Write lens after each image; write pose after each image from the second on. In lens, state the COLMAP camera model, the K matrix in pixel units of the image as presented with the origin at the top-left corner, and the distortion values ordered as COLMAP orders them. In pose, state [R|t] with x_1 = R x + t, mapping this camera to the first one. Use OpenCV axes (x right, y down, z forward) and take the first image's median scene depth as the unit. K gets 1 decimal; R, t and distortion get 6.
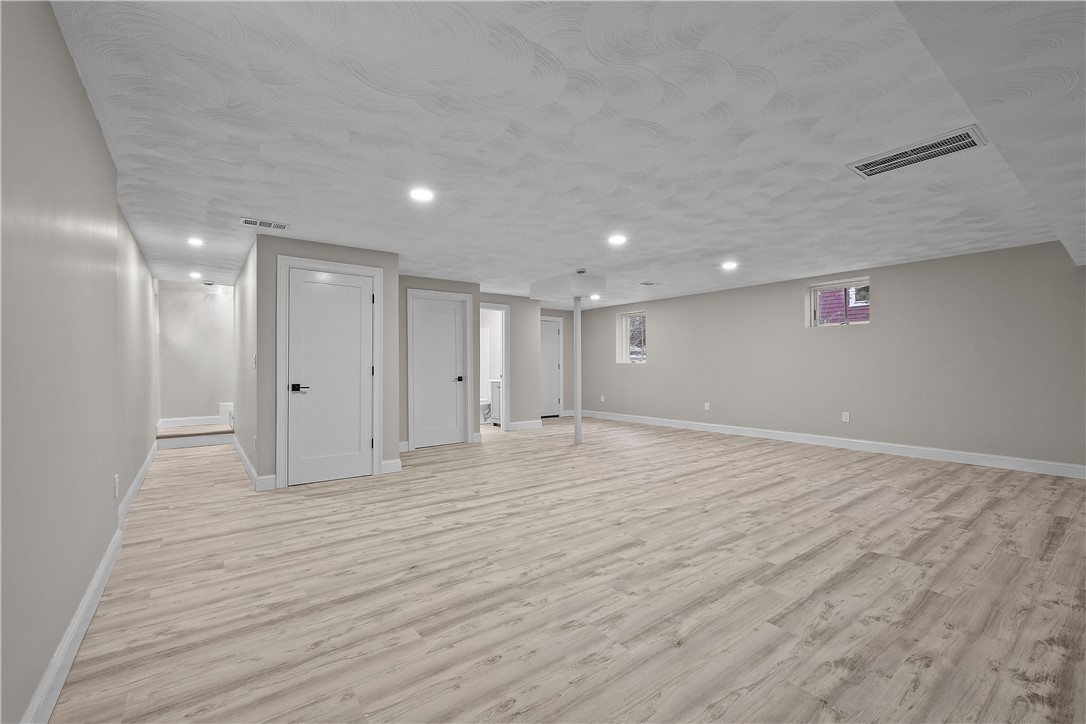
lens RADIAL K [[456.2, 0, 543.0], [0, 456.2, 362.0], [0, 0, 1]] dist [-0.000323, 0.000178]
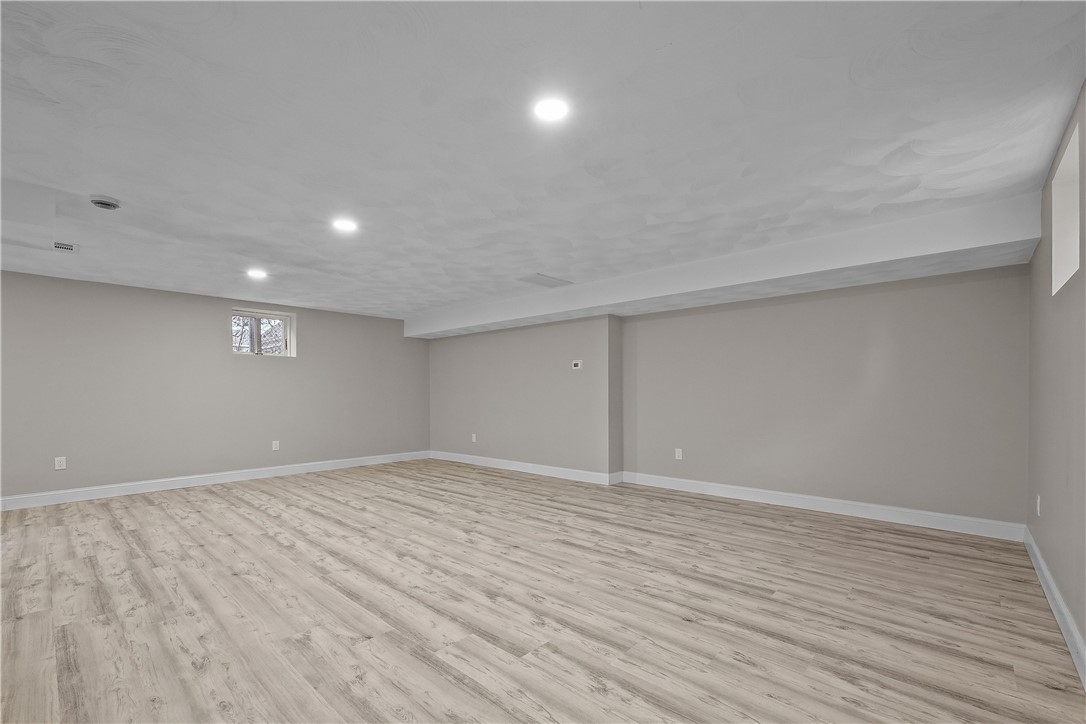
lens RADIAL K [[465.7, 0, 542.7], [0, 465.7, 398.3], [0, 0, 1]] dist [-0.000682, -0.000181]
pose [[-0.189314, -0.003597, 0.981910, -1.098510], [-0.005450, 0.999982, 0.002612, 0.021964], [-0.981901, -0.004857, -0.189330, 1.432288]]
